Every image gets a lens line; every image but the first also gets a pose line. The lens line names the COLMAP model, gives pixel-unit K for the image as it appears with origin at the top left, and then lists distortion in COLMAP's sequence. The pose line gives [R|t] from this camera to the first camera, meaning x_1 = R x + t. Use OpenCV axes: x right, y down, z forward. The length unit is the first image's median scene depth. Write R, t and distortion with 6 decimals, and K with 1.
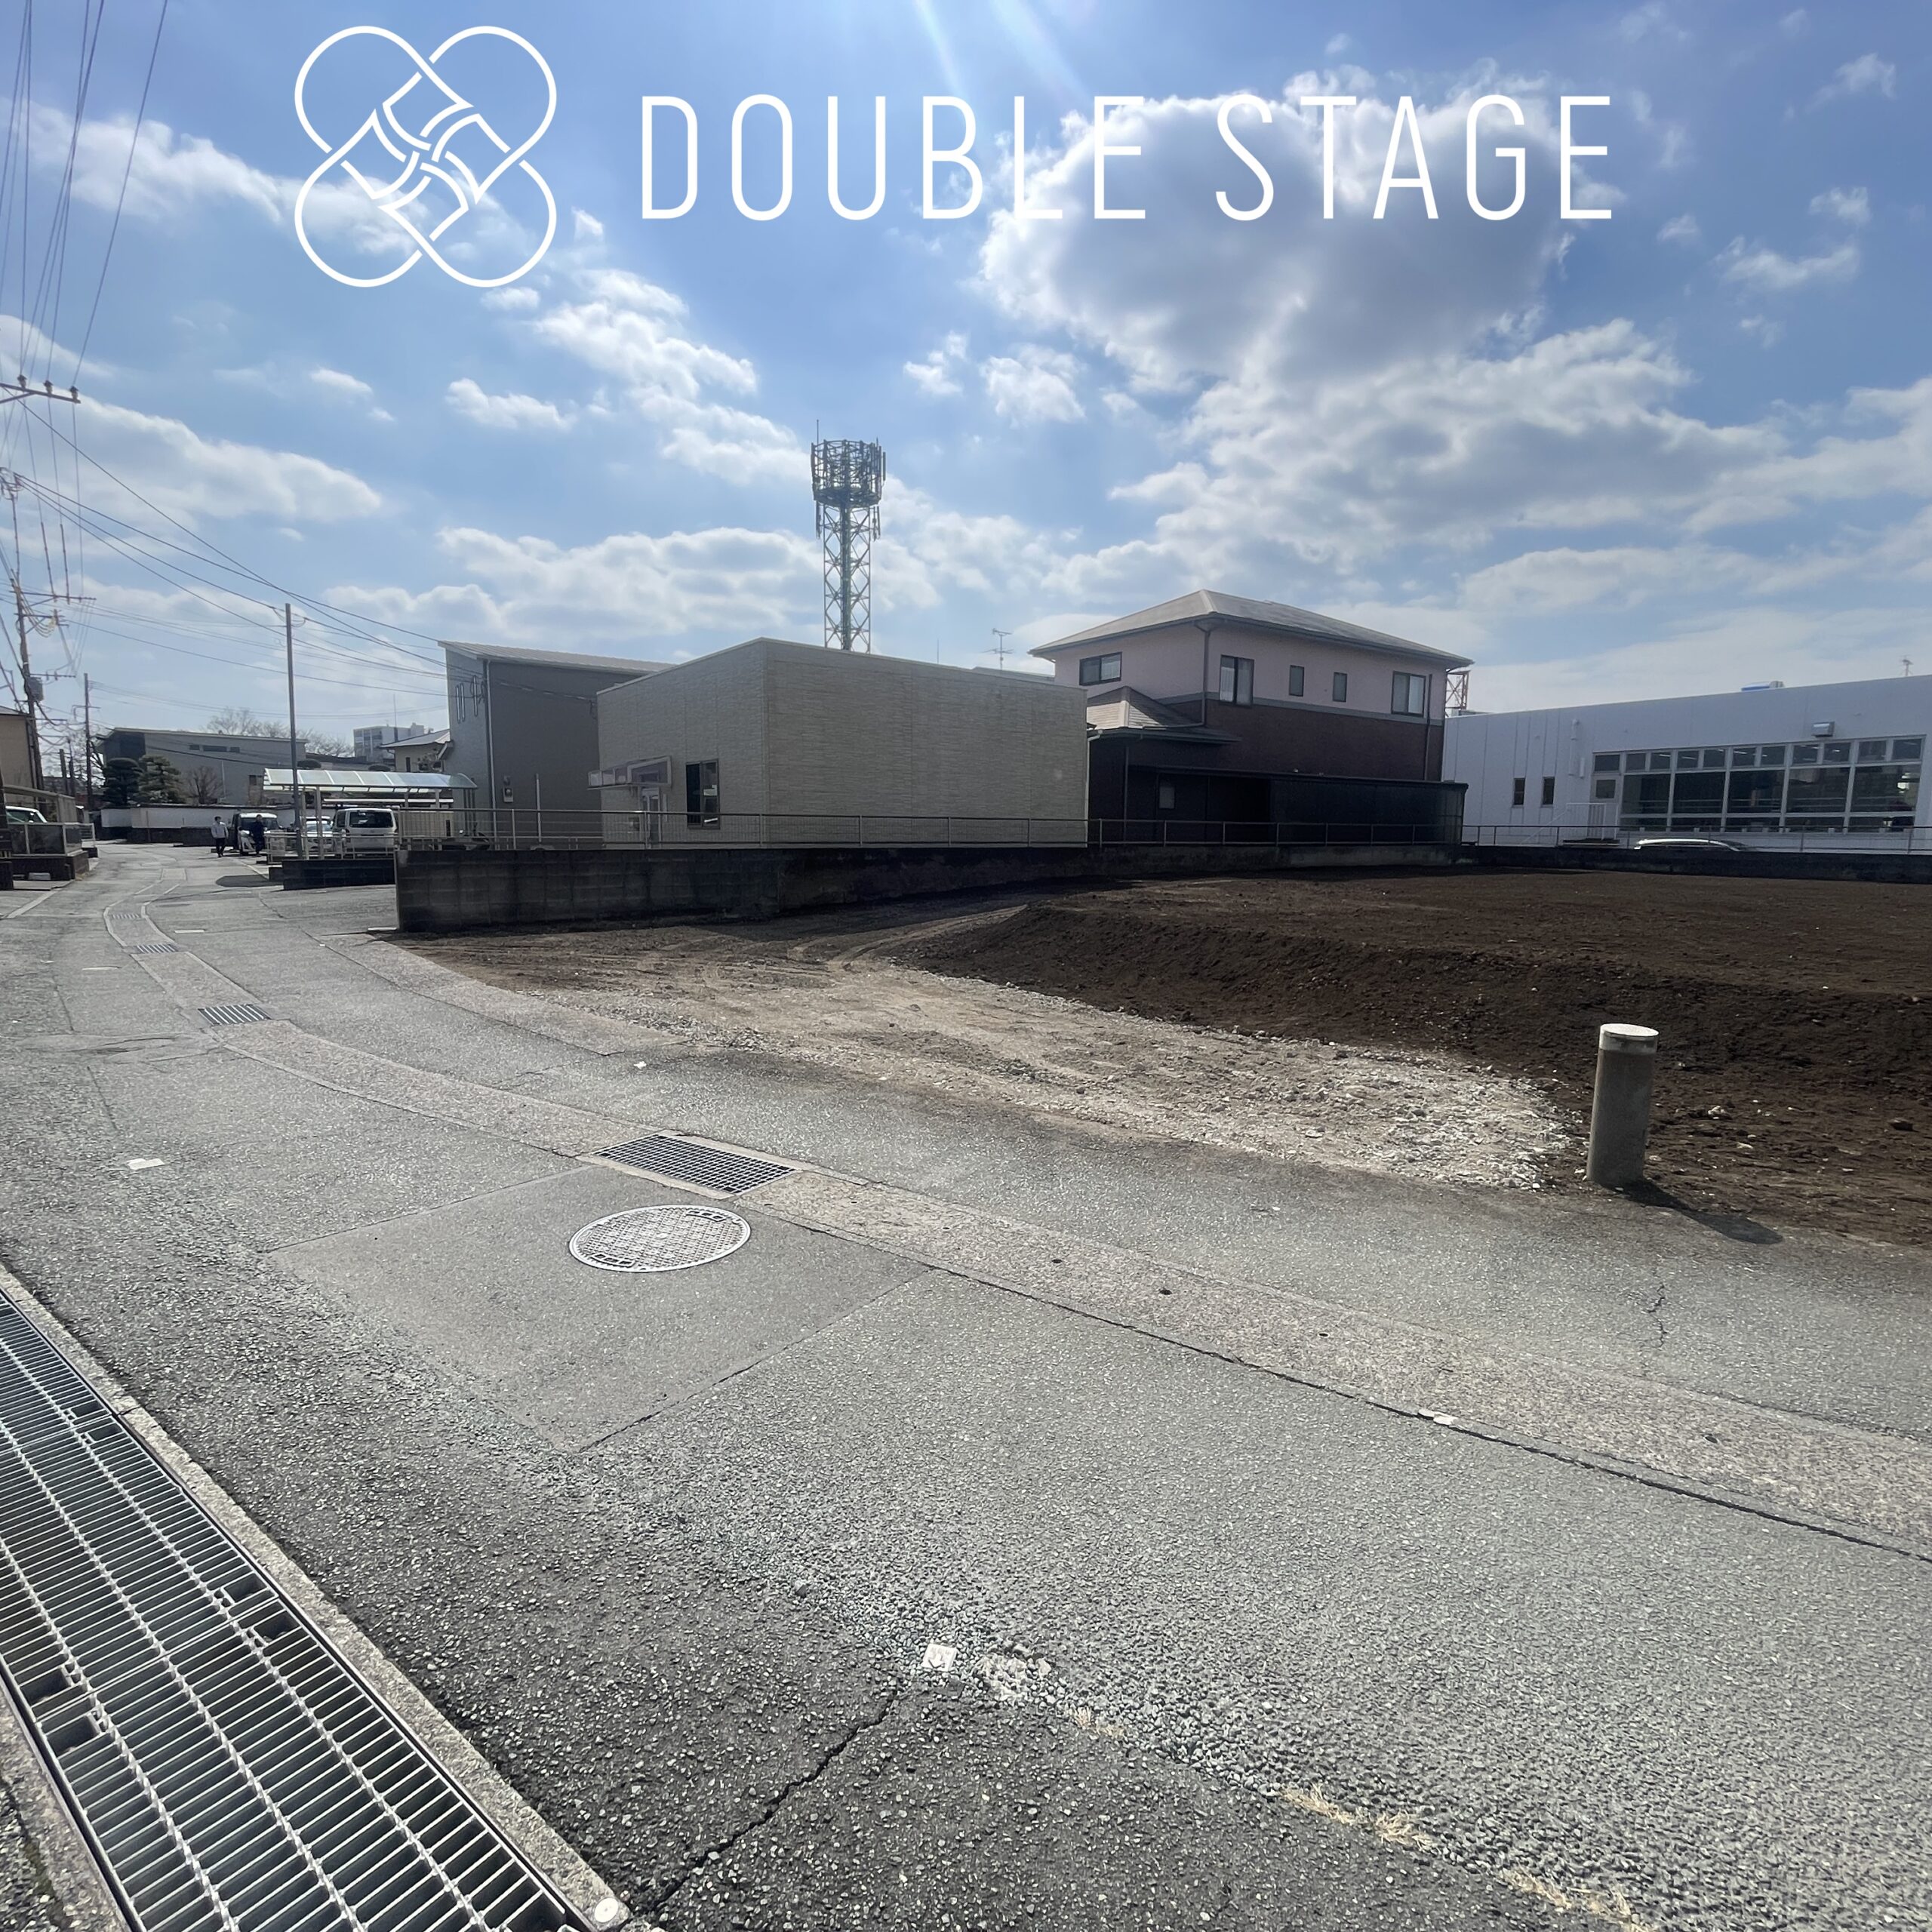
lens RADIAL K [[1028.1, 0, 967.0], [0, 1028.1, 994.3], [0, 0, 1]] dist [-0.017362, 0.007904]
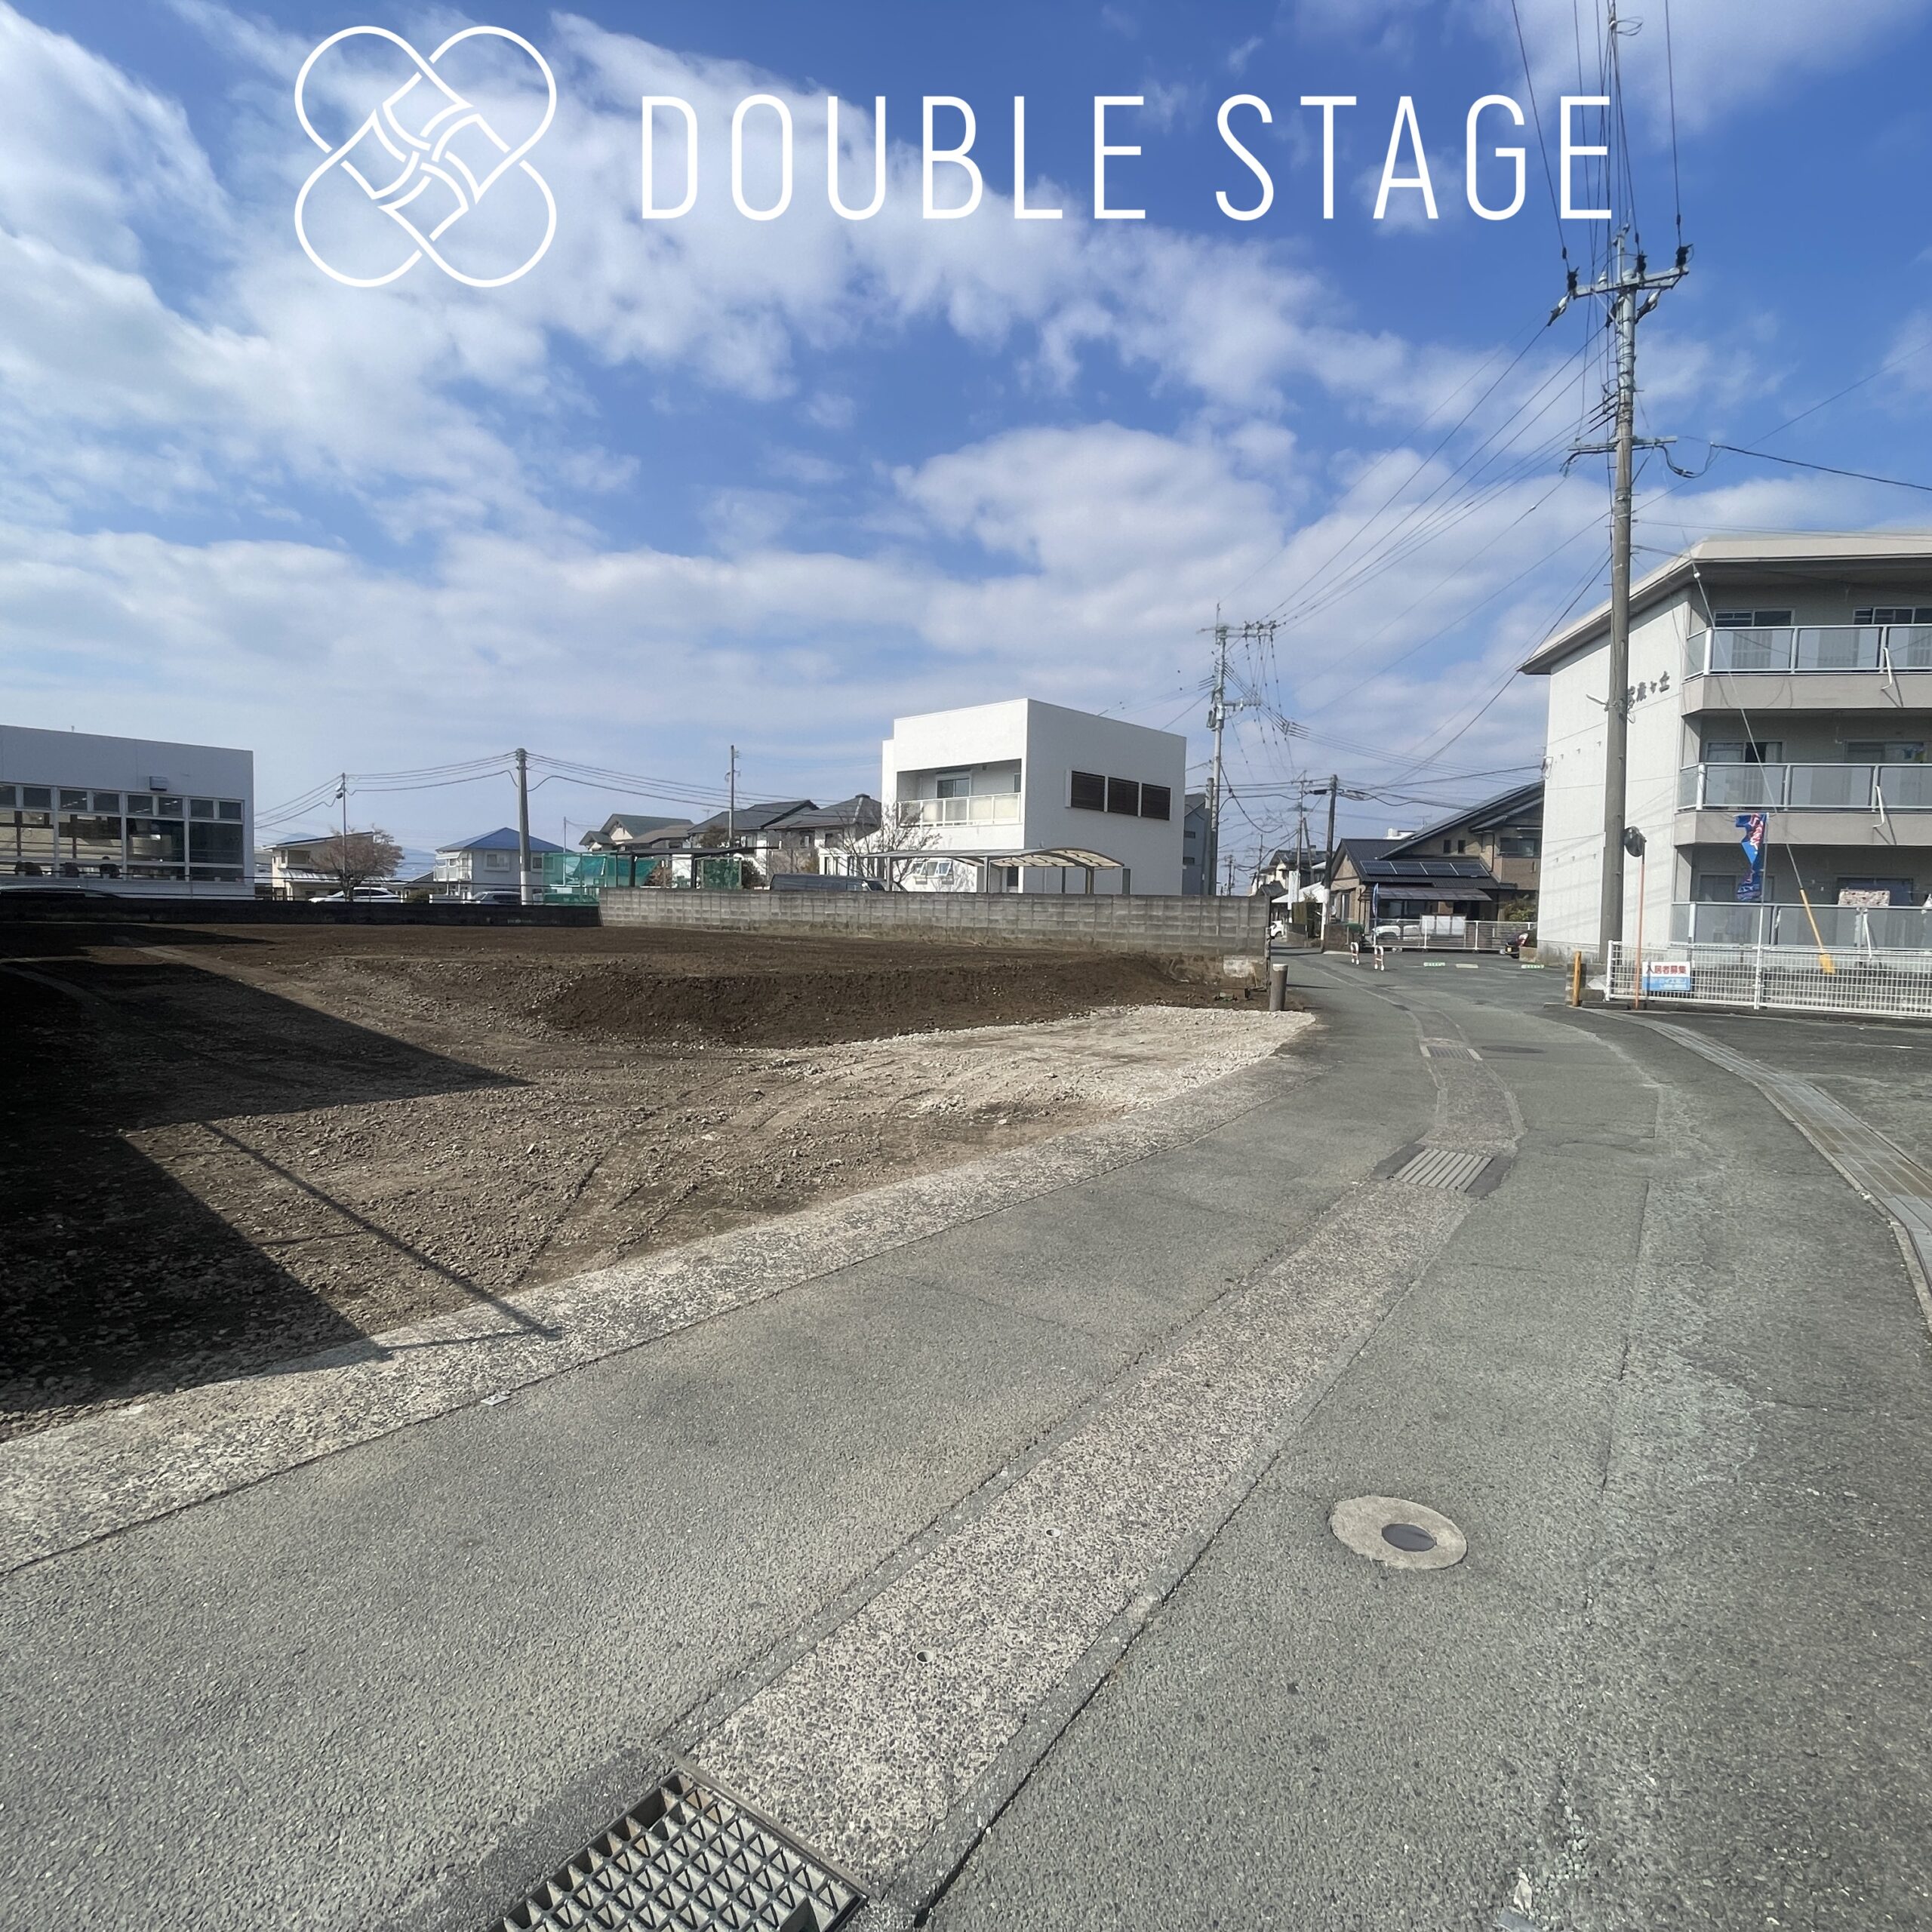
lens RADIAL K [[1021.1, 0, 966.0], [0, 1021.1, 966.0], [0, 0, 1]] dist [-0.002863, 0.000628]
pose [[-0.222397, -0.071245, 0.972350, -0.424578], [0.131372, 0.986041, 0.102296, -0.079653], [-0.966065, 0.150490, -0.209933, 0.492685]]
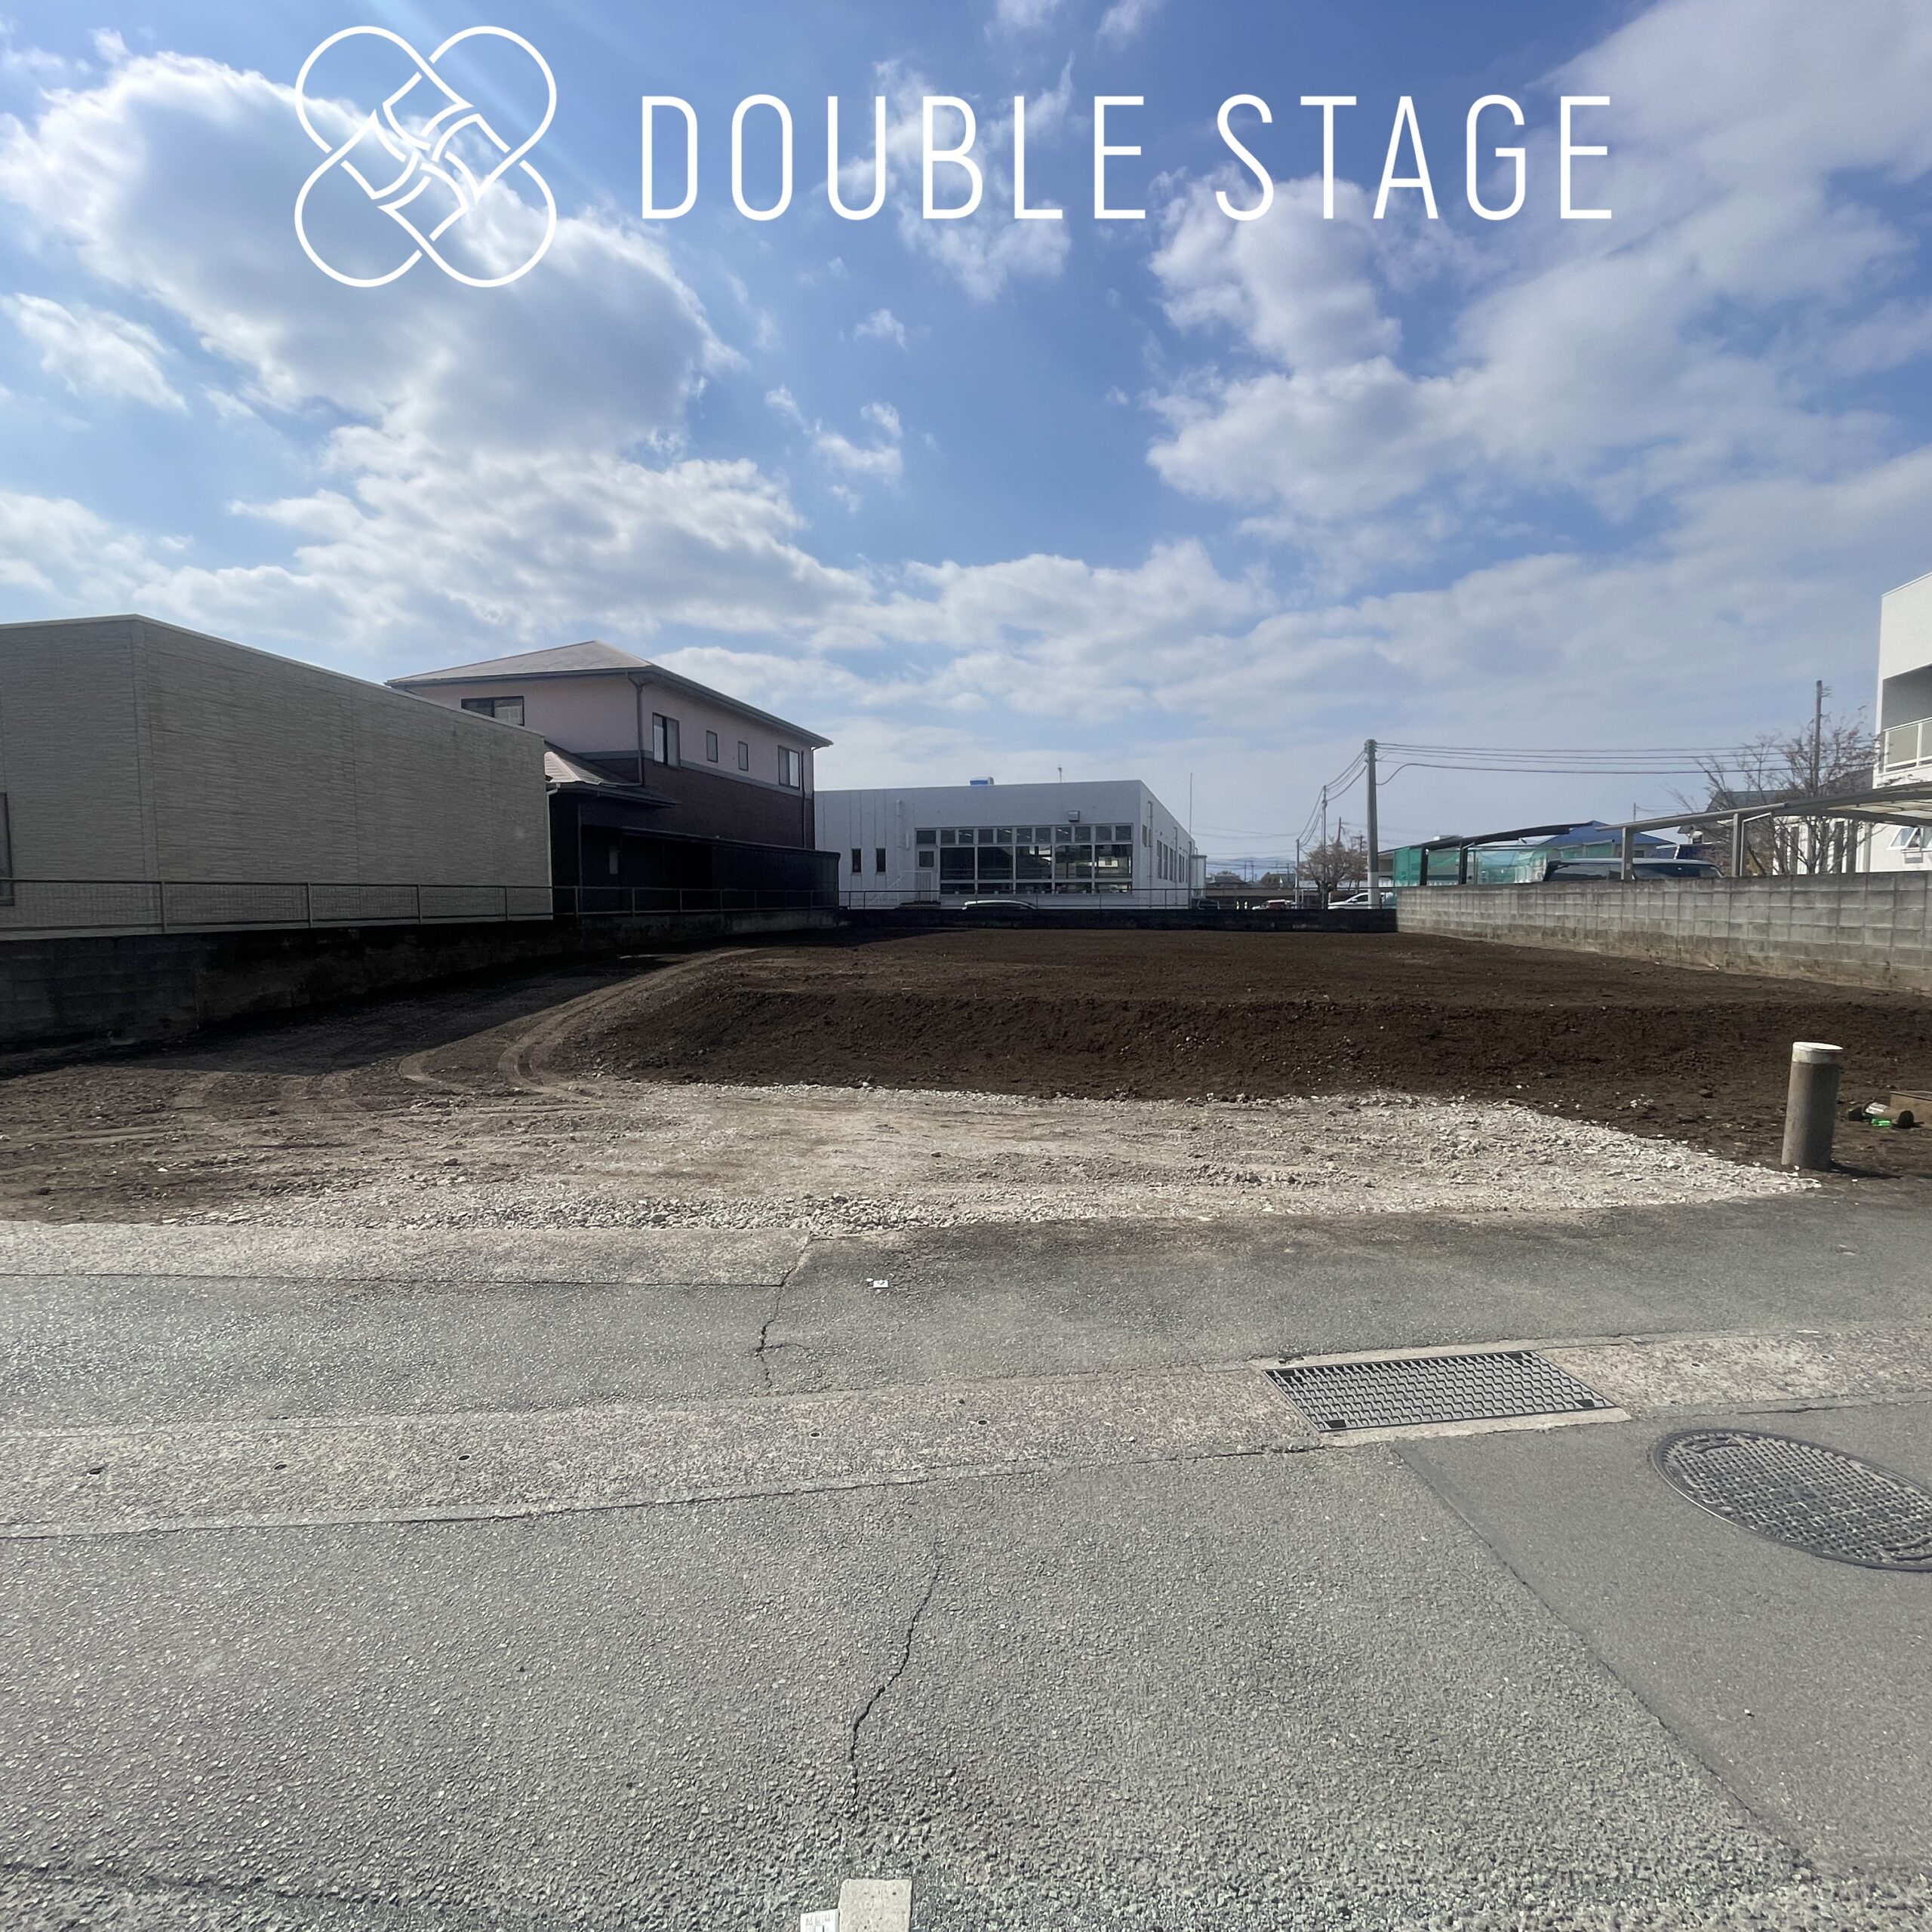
lens RADIAL K [[1032.4, 0, 968.4], [0, 1032.4, 998.8], [0, 0, 1]] dist [-0.000913, -0.001643]
pose [[0.743871, -0.076671, 0.663911, -0.157694], [0.117366, 0.992946, -0.016832, -0.018750], [-0.657937, 0.090442, 0.747622, 0.112456]]
